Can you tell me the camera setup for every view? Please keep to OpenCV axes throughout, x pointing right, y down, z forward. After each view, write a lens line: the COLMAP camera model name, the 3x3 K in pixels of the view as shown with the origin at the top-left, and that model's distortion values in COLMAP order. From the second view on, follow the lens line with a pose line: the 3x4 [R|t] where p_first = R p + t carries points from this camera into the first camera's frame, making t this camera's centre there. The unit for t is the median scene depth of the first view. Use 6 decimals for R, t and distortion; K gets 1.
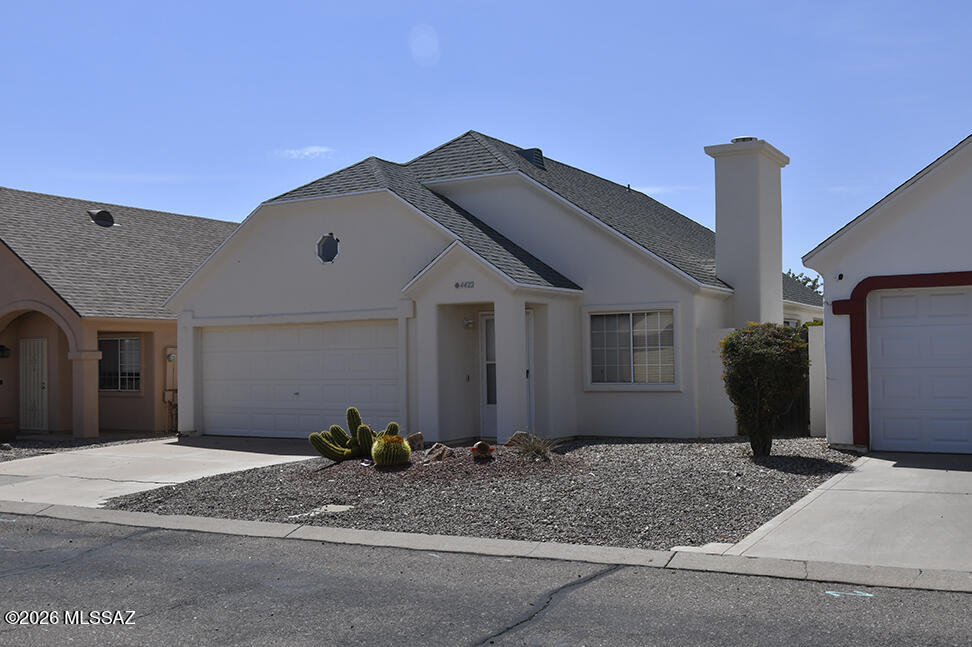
lens RADIAL K [[1001.6, 0, 486.0], [0, 1001.6, 323.5], [0, 0, 1]] dist [-0.001313, -0.000569]
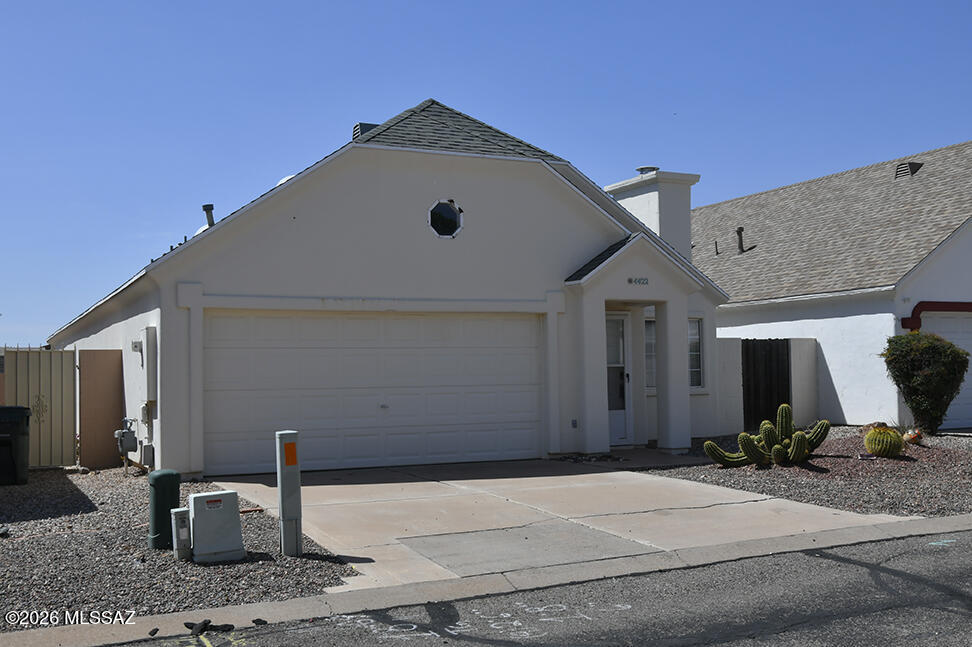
lens RADIAL K [[1040.3, 0, 486.0], [0, 1040.3, 323.5], [0, 0, 1]] dist [-0.001975, 0.004292]
pose [[0.563651, 0.044759, 0.824800, -0.816923], [-0.024578, 0.998997, -0.037416, 0.037096], [-0.825647, 0.000818, 0.564186, 0.519693]]
